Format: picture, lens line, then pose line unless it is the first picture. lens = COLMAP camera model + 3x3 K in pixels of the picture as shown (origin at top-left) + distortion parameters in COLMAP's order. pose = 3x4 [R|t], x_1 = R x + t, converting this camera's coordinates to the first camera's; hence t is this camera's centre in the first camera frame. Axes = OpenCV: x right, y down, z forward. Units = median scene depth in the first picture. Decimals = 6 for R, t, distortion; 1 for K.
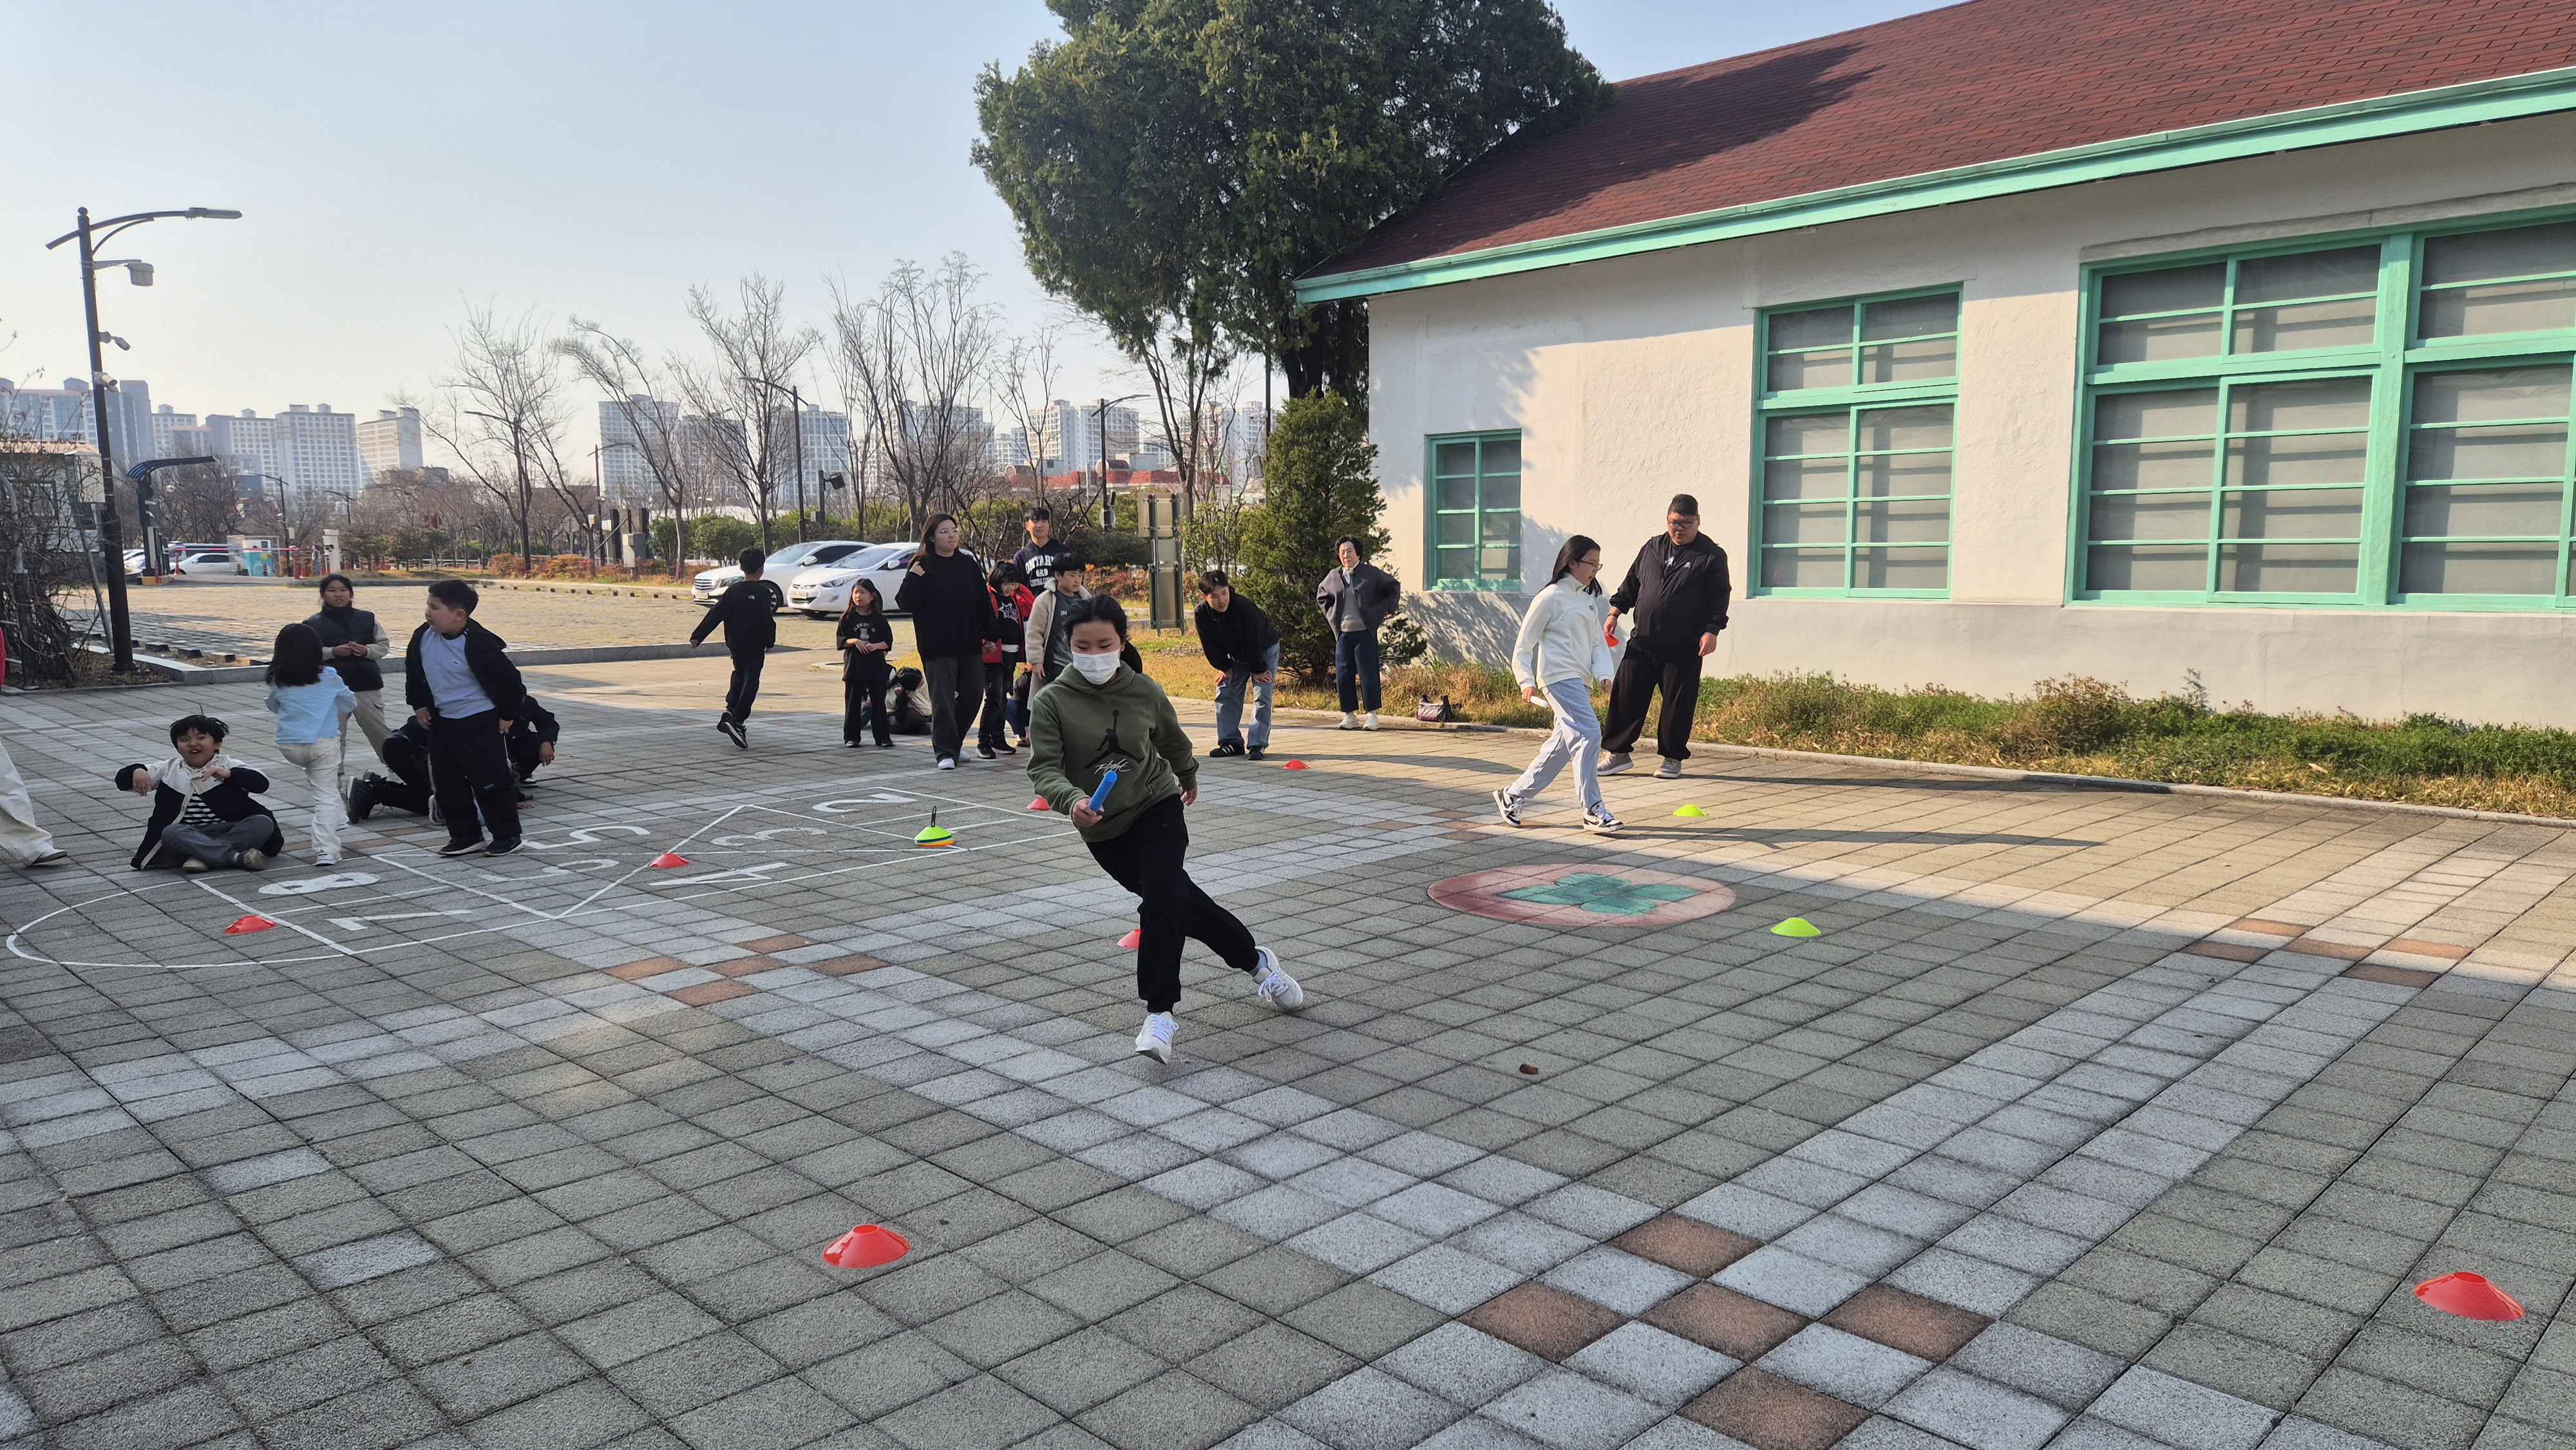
lens RADIAL K [[1560.4, 0, 1288.0], [0, 1560.4, 725.0], [0, 0, 1]] dist [-0.001544, 0.000247]
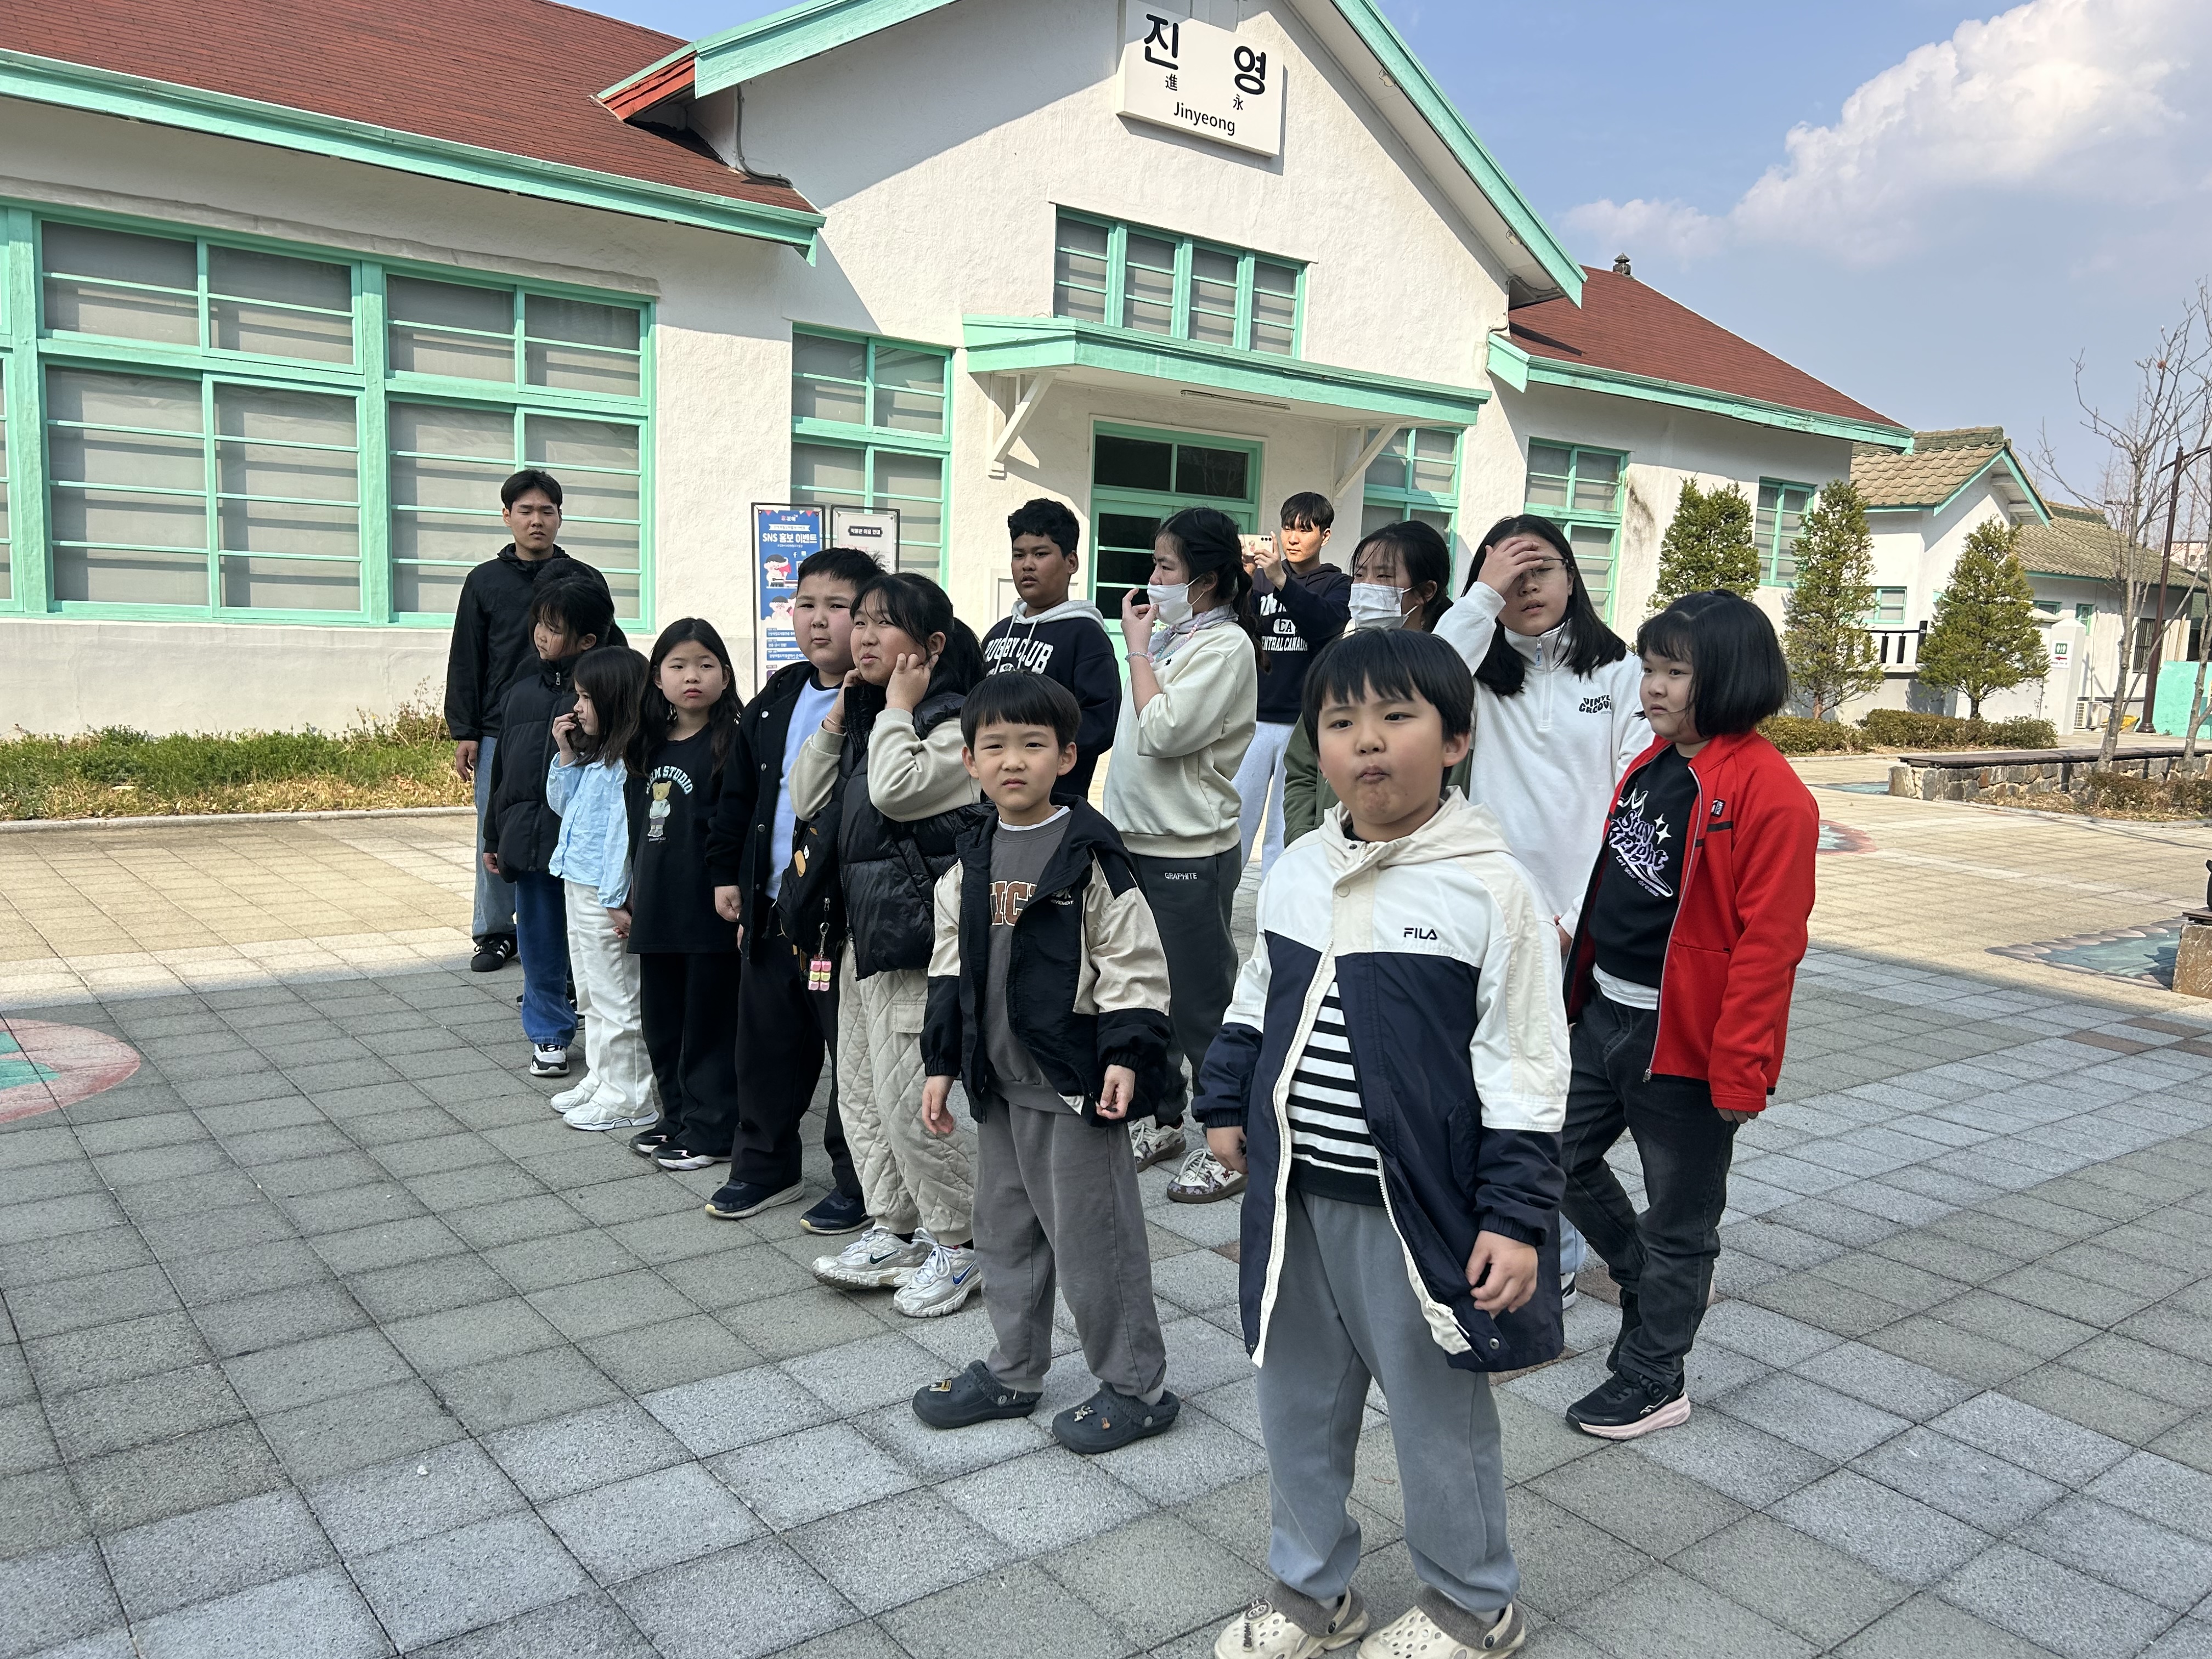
lens RADIAL K [[1707.3, 0, 1106.0], [0, 1707.3, 829.5], [0, 0, 1]] dist [0.001113, -0.002862]
pose [[0.094295, -0.122794, 0.987942, -0.288531], [0.062742, 0.991124, 0.117201, -0.030840], [-0.993565, 0.050934, 0.101163, 0.293351]]
